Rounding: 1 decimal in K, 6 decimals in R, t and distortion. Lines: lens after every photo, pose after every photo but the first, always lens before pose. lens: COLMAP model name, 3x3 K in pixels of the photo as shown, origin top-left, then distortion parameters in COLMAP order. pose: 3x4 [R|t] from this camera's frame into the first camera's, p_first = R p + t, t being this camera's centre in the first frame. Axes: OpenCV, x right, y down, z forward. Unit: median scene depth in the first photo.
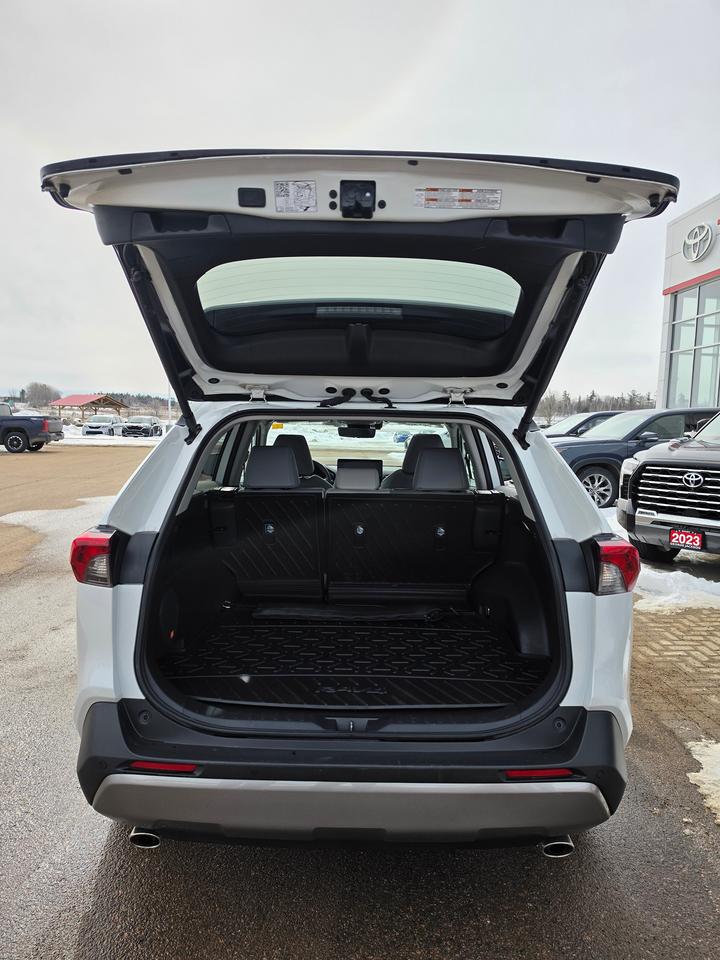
lens RADIAL K [[652.4, 0, 355.3], [0, 652.4, 485.5], [0, 0, 1]] dist [0.002480, -0.018648]
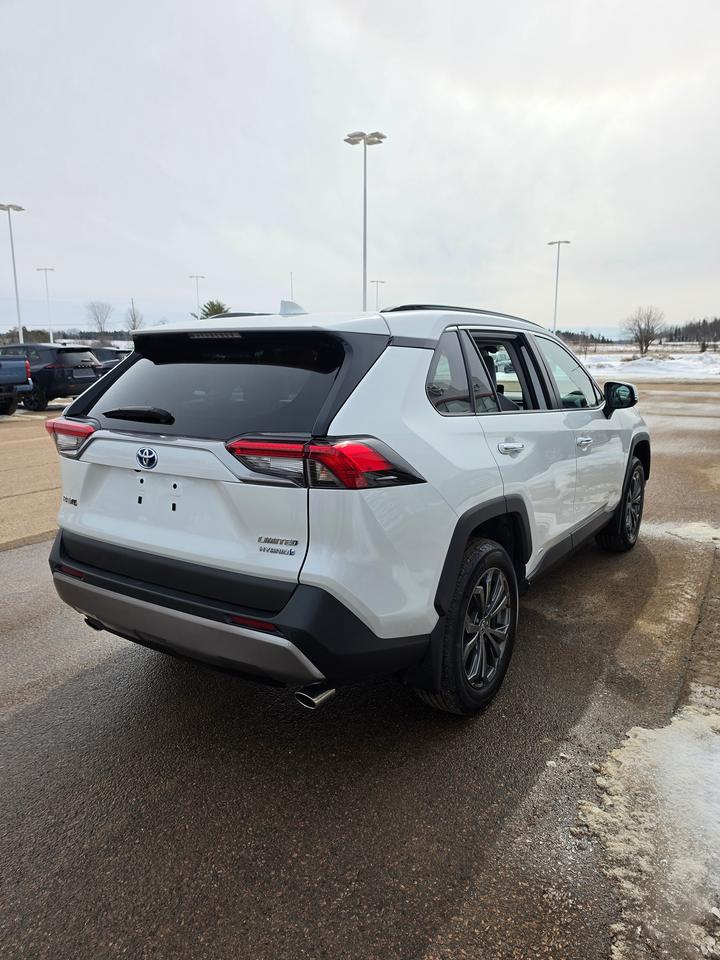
lens RADIAL K [[652.4, 0, 357.5], [0, 652.4, 479.5], [0, 0, 1]] dist [0.002480, -0.018648]
pose [[0.841936, 0.081533, -0.533381, 0.536053], [-0.035069, 0.994696, 0.096695, 0.021584], [0.538436, -0.062706, 0.840330, 0.041147]]
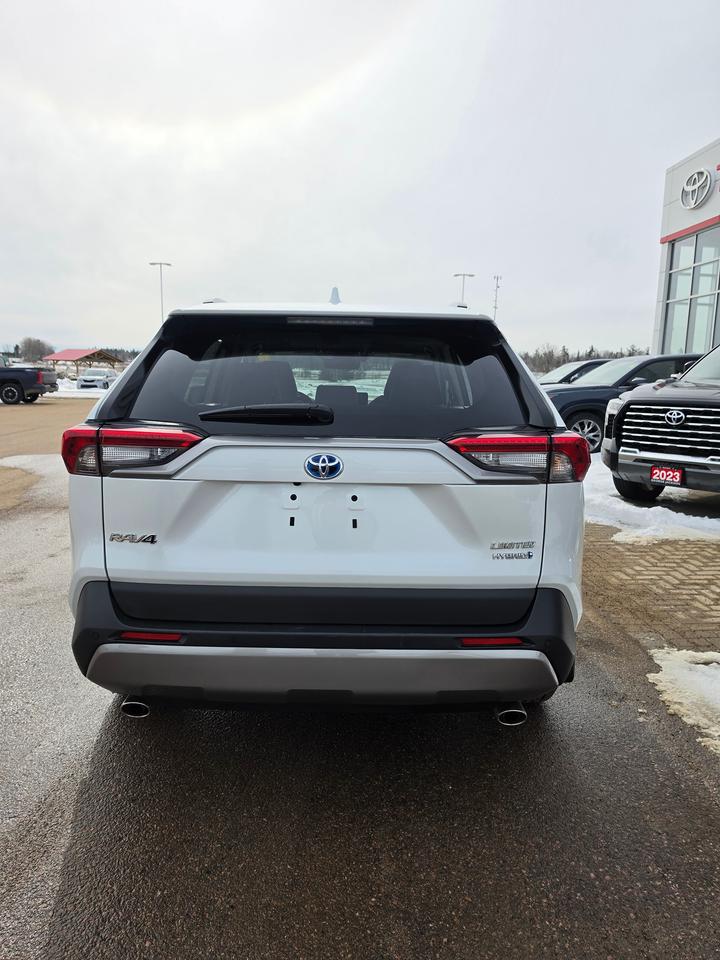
lens RADIAL K [[652.4, 0, 350.0], [0, 652.4, 474.0], [0, 0, 1]] dist [0.002480, -0.018648]
pose [[0.999998, -0.000246, -0.002204, 0.022369], [0.000356, 0.998740, 0.050182, 0.051348], [0.002189, -0.050183, 0.998738, -0.042175]]
